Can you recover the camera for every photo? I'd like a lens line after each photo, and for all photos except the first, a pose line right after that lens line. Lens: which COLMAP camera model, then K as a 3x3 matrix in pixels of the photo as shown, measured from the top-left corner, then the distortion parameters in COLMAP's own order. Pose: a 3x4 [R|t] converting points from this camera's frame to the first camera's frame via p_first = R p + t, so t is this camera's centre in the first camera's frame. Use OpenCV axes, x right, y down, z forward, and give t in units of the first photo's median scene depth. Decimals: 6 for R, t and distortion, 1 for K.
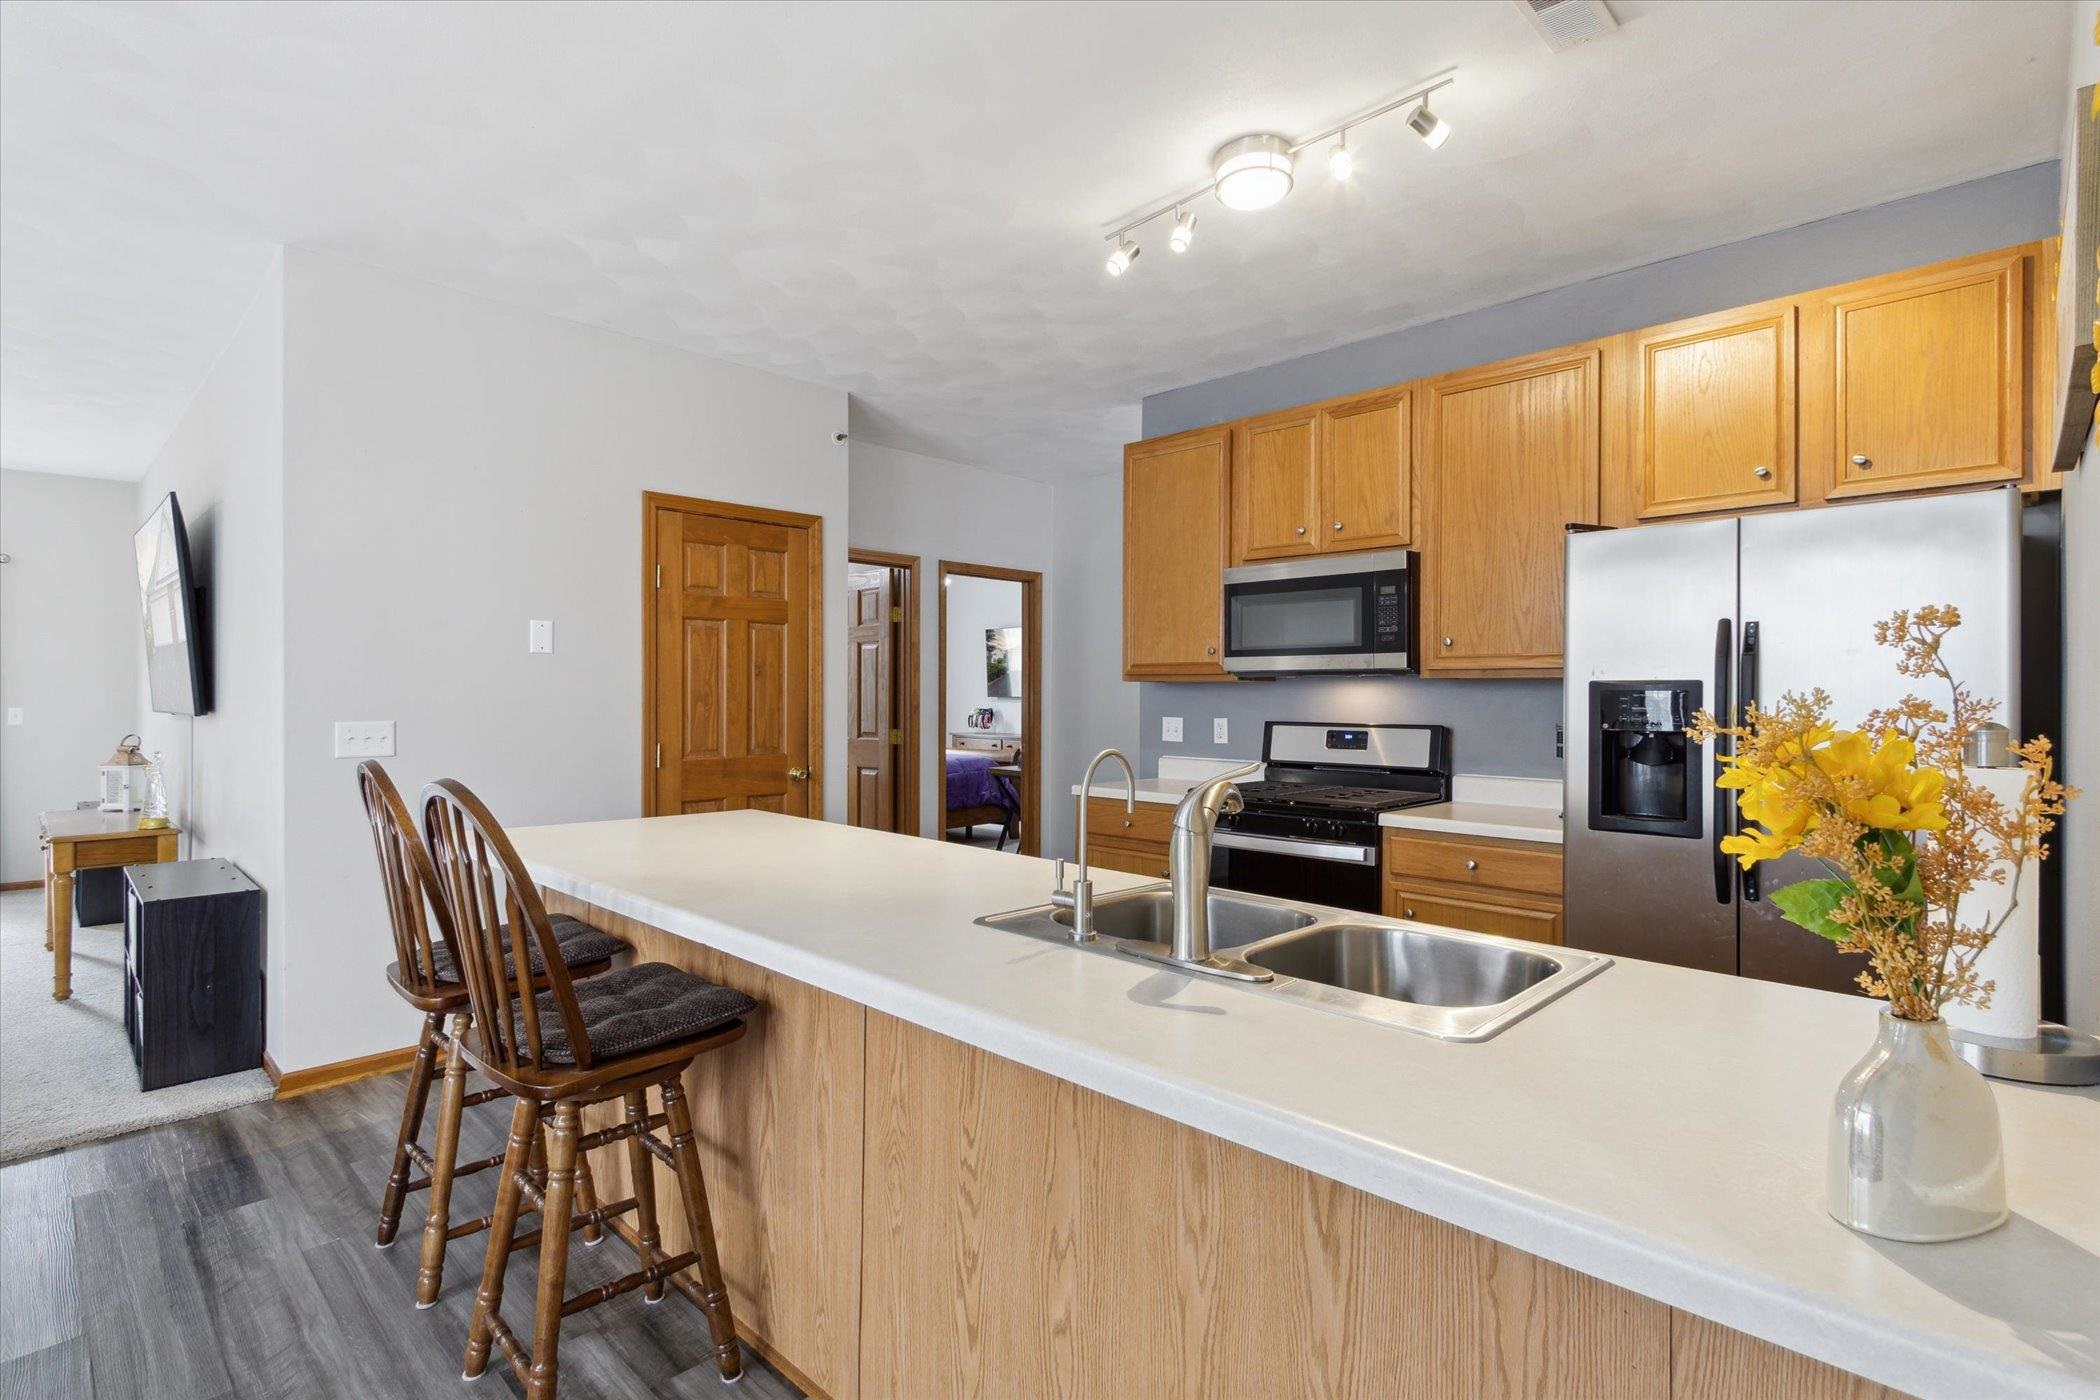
lens RADIAL K [[1003.4, 0, 1049.1], [0, 1003.4, 695.3], [0, 0, 1]] dist [0.010301, -0.002502]
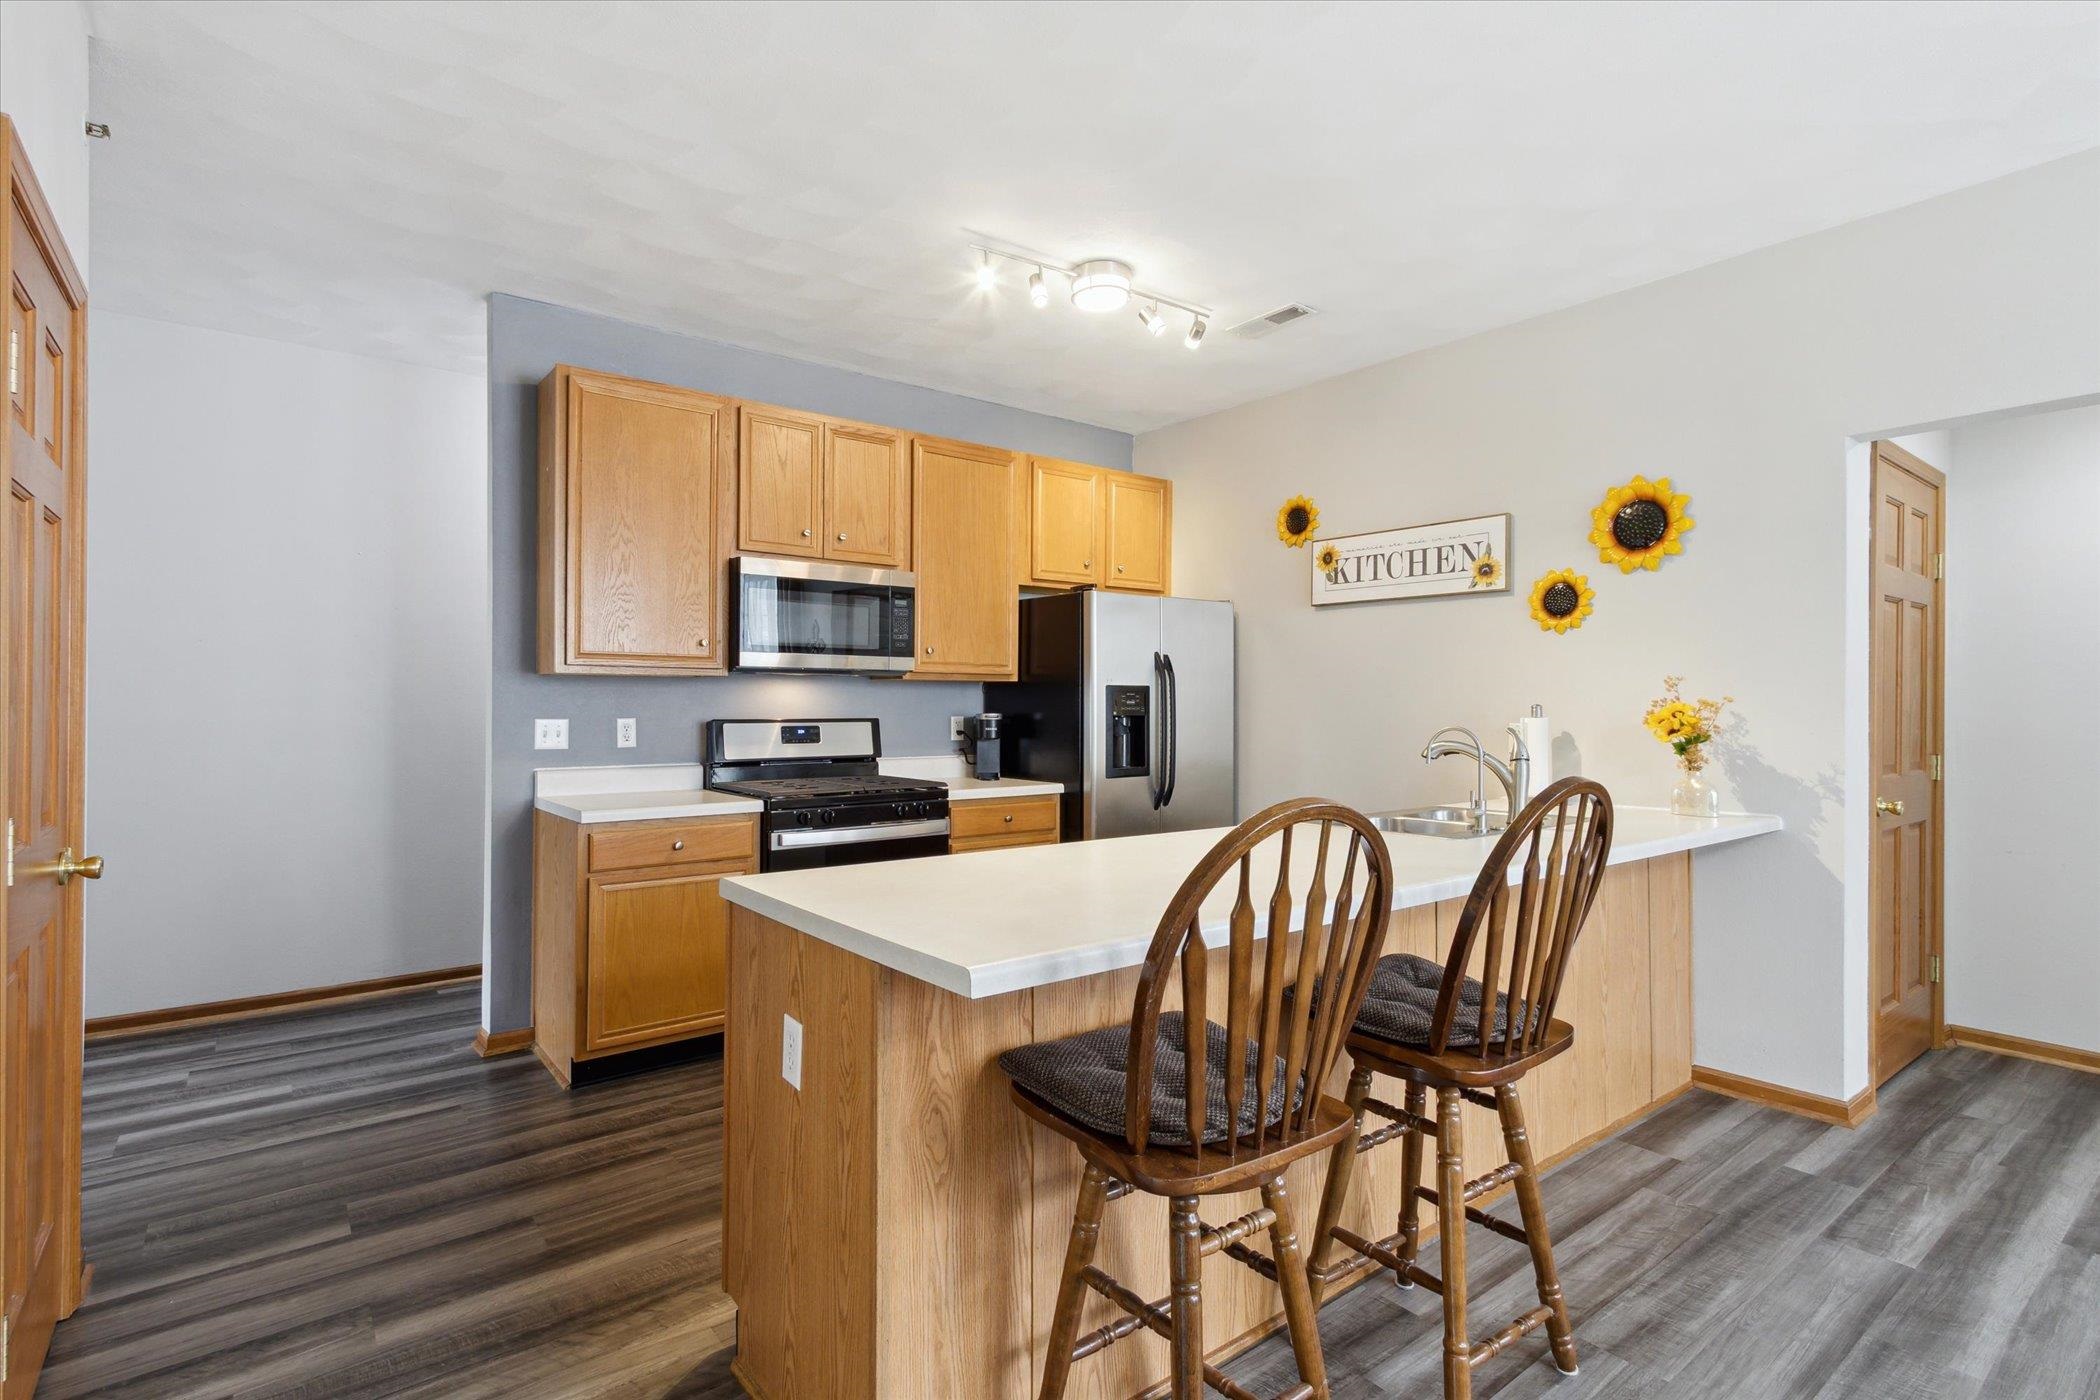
lens RADIAL K [[1003.4, 0, 1037.3], [0, 1003.4, 713.3], [0, 0, 1]] dist [0.010301, -0.002502]
pose [[0.136525, -0.014123, 0.990536, -0.737707], [-0.004212, 0.999881, 0.014837, 0.005297], [-0.990628, -0.006198, 0.136449, 0.617182]]
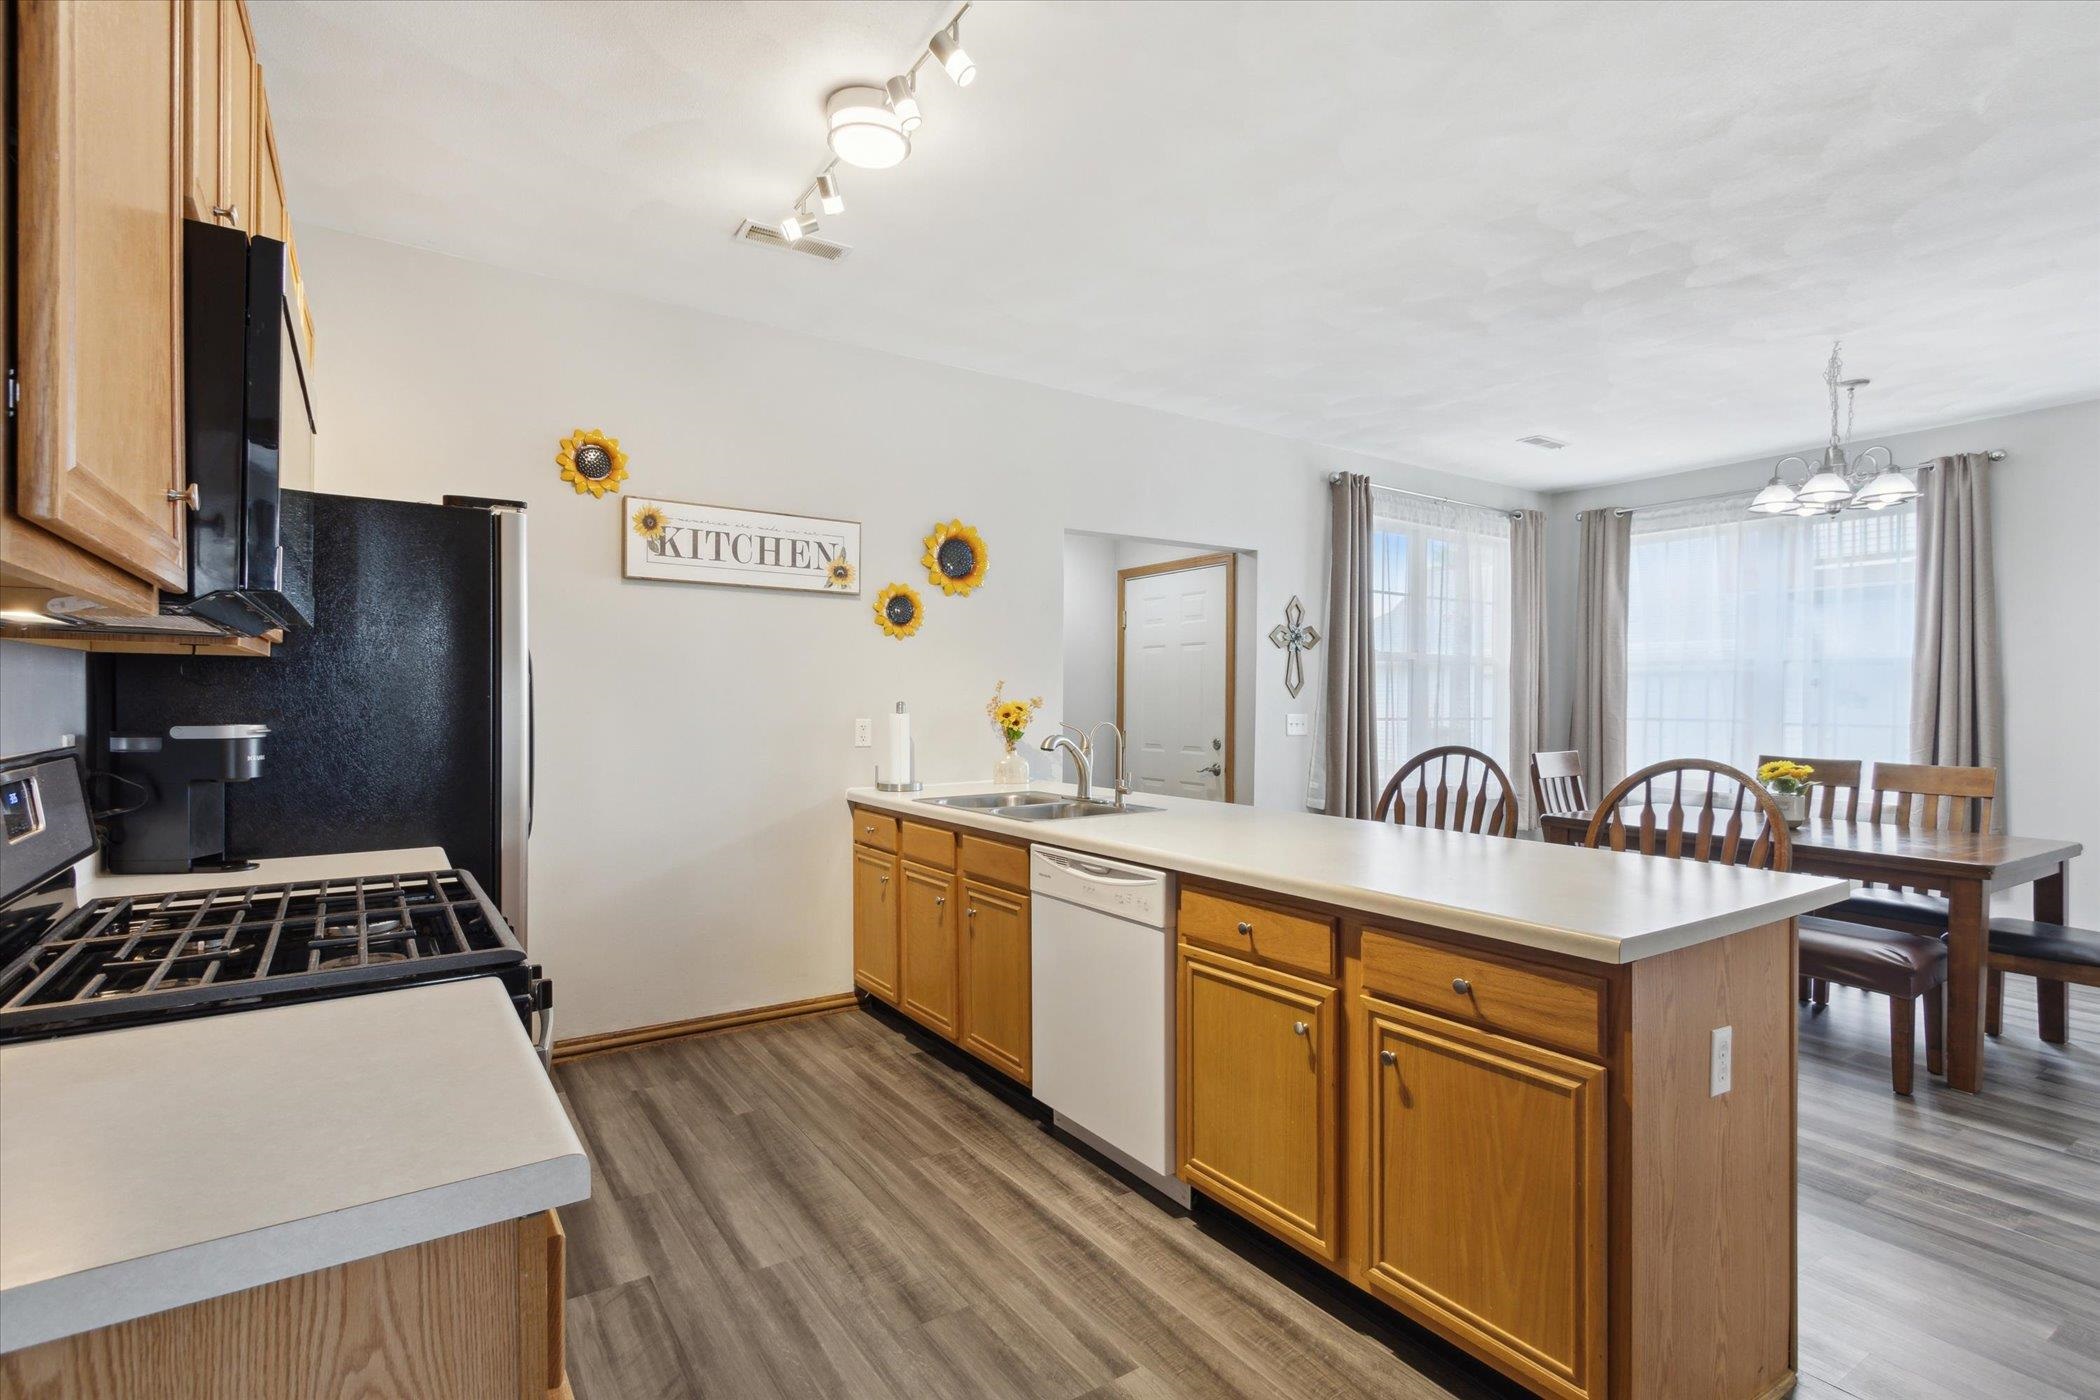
lens RADIAL K [[1003.4, 0, 1054.5], [0, 1003.4, 705.5], [0, 0, 1]] dist [0.010301, -0.002502]
pose [[-0.979824, -0.013601, 0.199398, -0.111464], [-0.012491, 0.999899, 0.006821, 0.003652], [-0.199471, 0.004192, -0.979895, 1.285480]]
